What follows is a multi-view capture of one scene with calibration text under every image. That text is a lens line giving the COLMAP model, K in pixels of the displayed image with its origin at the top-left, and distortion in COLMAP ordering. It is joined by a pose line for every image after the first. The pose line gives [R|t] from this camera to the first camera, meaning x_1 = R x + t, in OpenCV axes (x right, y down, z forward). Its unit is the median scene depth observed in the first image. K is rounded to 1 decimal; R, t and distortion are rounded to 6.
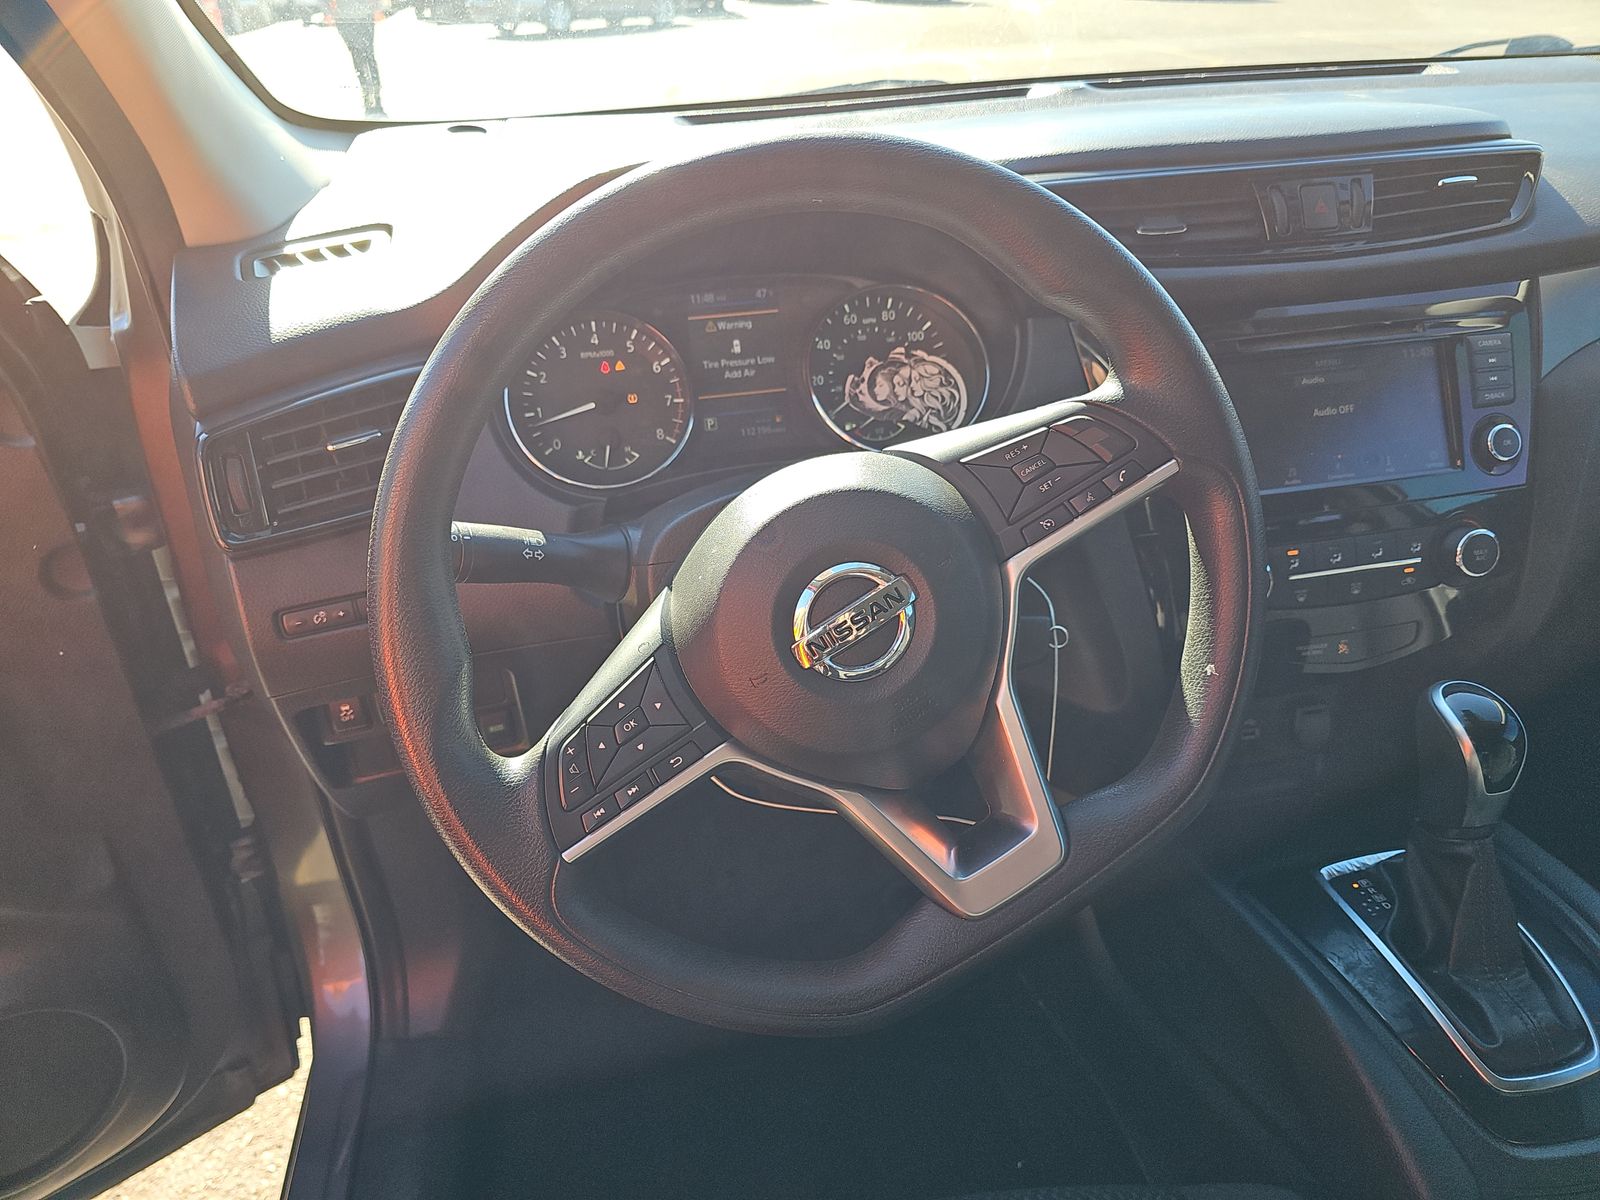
lens RADIAL K [[1081.8, 0, 800.0], [0, 1081.8, 600.0], [0, 0, 1]] dist [0.070194, -0.084725]
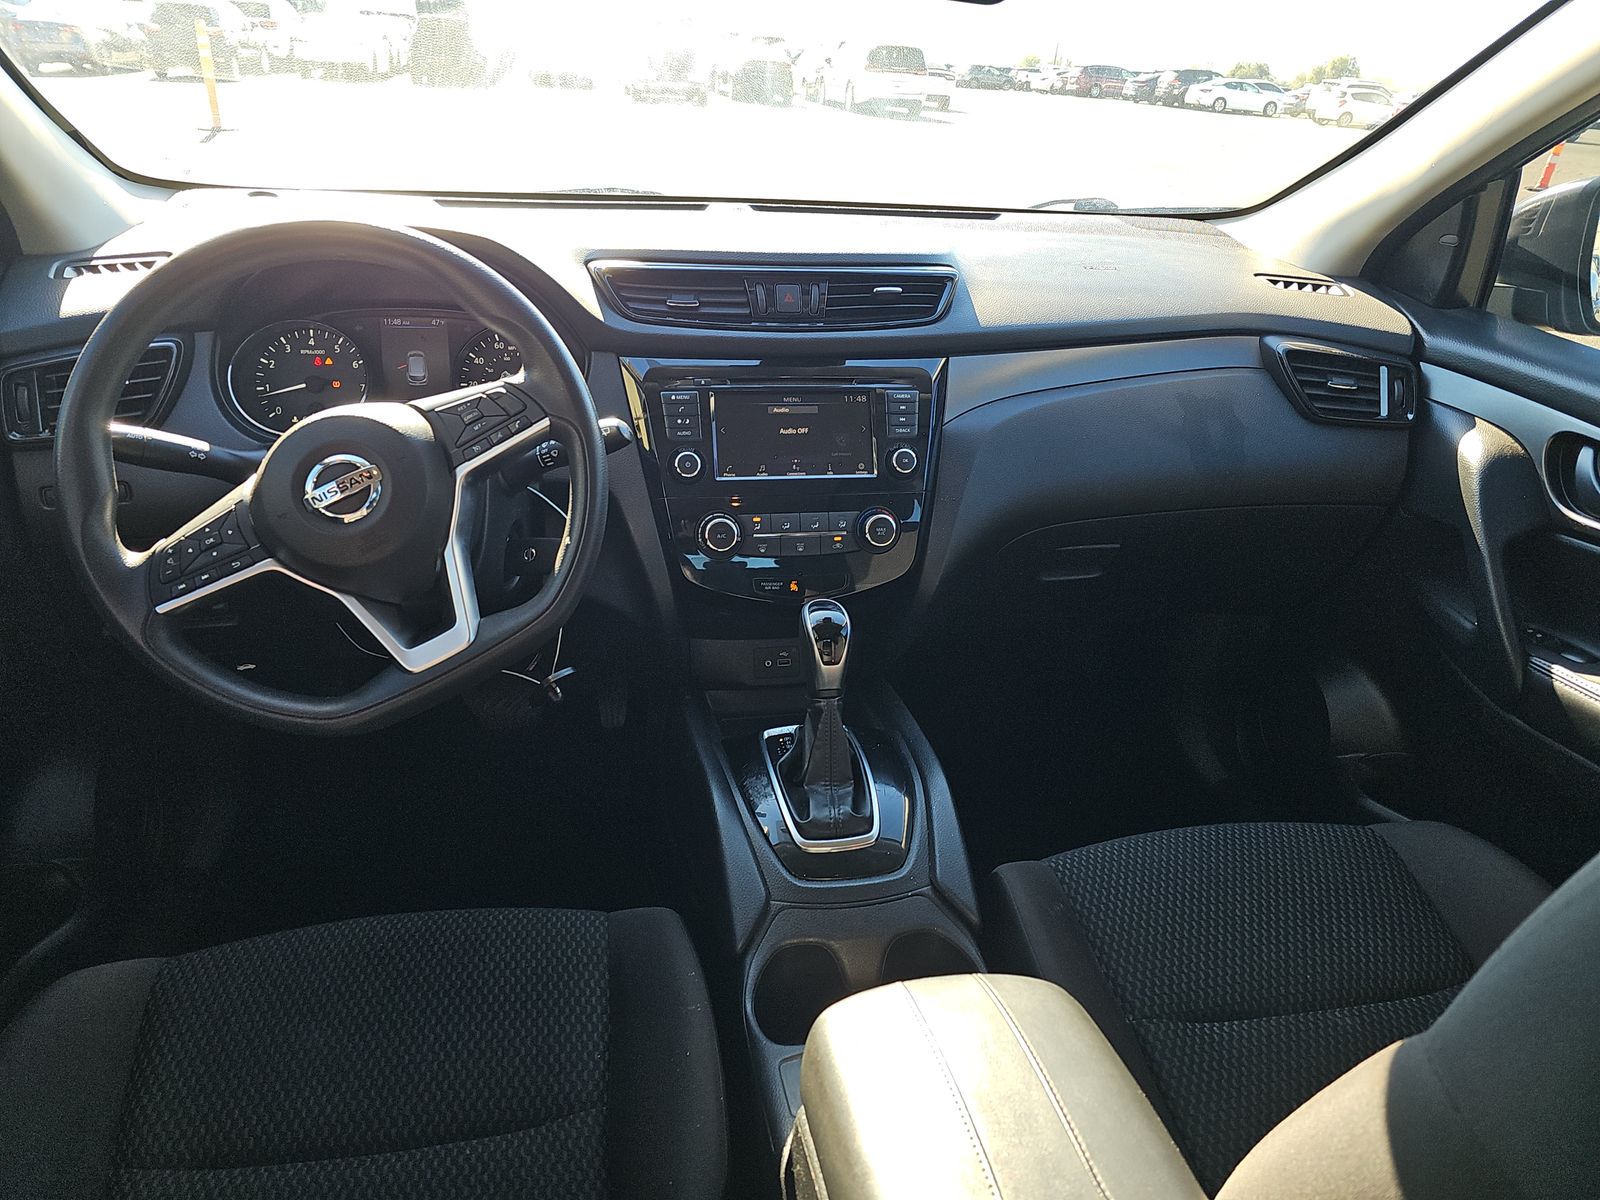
lens RADIAL K [[1066.5, 0, 800.0], [0, 1066.5, 600.0], [0, 0, 1]] dist [0.056715, -0.047978]
pose [[0.996255, 0.076281, 0.040712, 0.416785], [-0.073395, 0.994968, -0.068203, 0.150375], [-0.045709, 0.064959, 0.996840, -0.434461]]
